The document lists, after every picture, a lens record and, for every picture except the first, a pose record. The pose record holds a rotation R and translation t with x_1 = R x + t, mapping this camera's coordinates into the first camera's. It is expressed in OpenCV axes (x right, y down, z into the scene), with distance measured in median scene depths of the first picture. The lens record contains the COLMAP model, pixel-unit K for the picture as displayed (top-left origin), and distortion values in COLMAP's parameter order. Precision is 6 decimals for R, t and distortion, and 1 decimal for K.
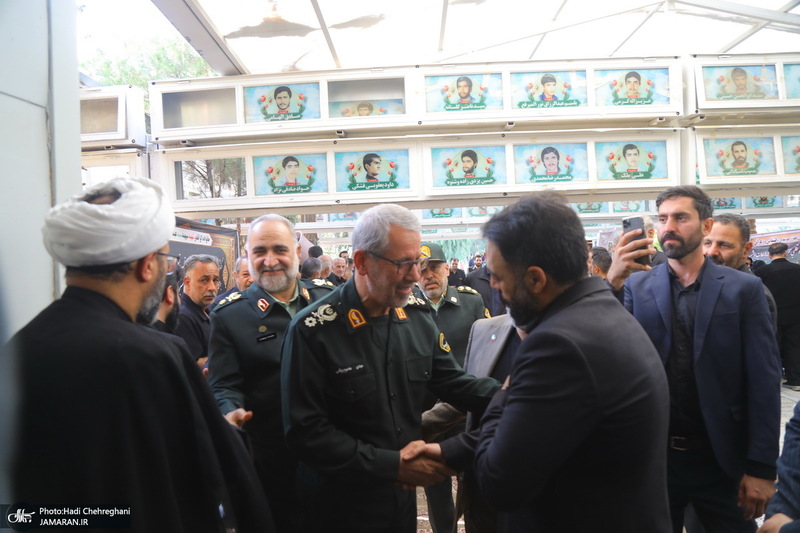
lens RADIAL K [[549.0, 0, 396.7], [0, 549.0, 278.4], [0, 0, 1]] dist [-0.118233, 0.070353]
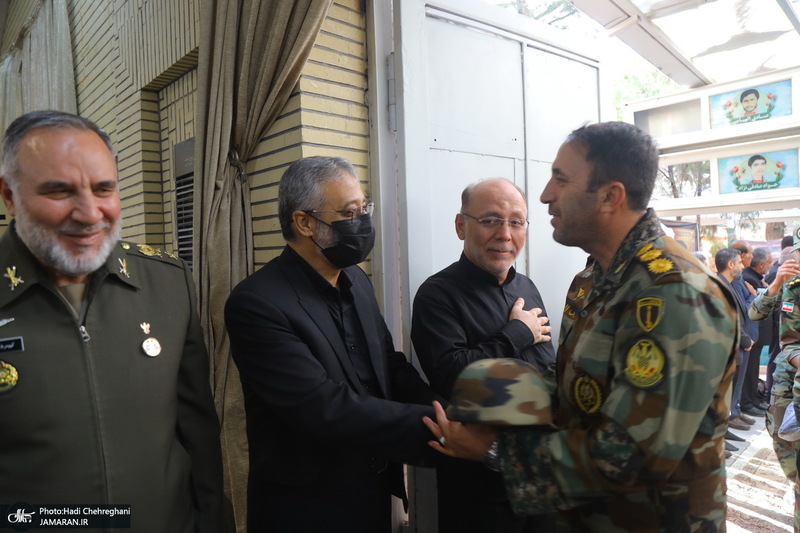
lens RADIAL K [[549.0, 0, 396.7], [0, 549.0, 278.4], [0, 0, 1]] dist [-0.118233, 0.070353]
pose [[0.712888, 0.039409, -0.700169, 0.029565], [-0.018895, 0.999137, 0.036999, -0.010733], [0.701023, -0.013147, 0.713017, -0.222155]]
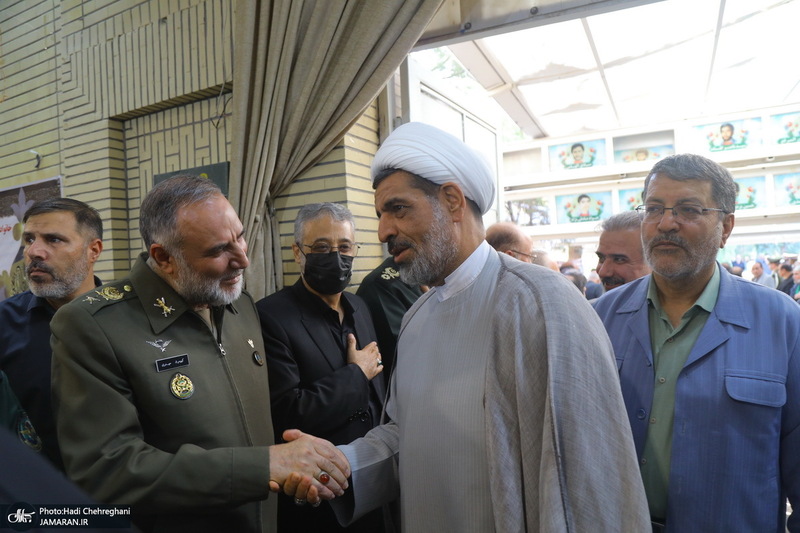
lens RADIAL K [[549.0, 0, 396.7], [0, 549.0, 278.4], [0, 0, 1]] dist [-0.118233, 0.070353]
pose [[0.906754, -0.002197, -0.421654, -0.052740], [-0.000452, 0.999981, -0.006182, -0.008855], [0.421659, 0.005796, 0.906736, -0.411956]]
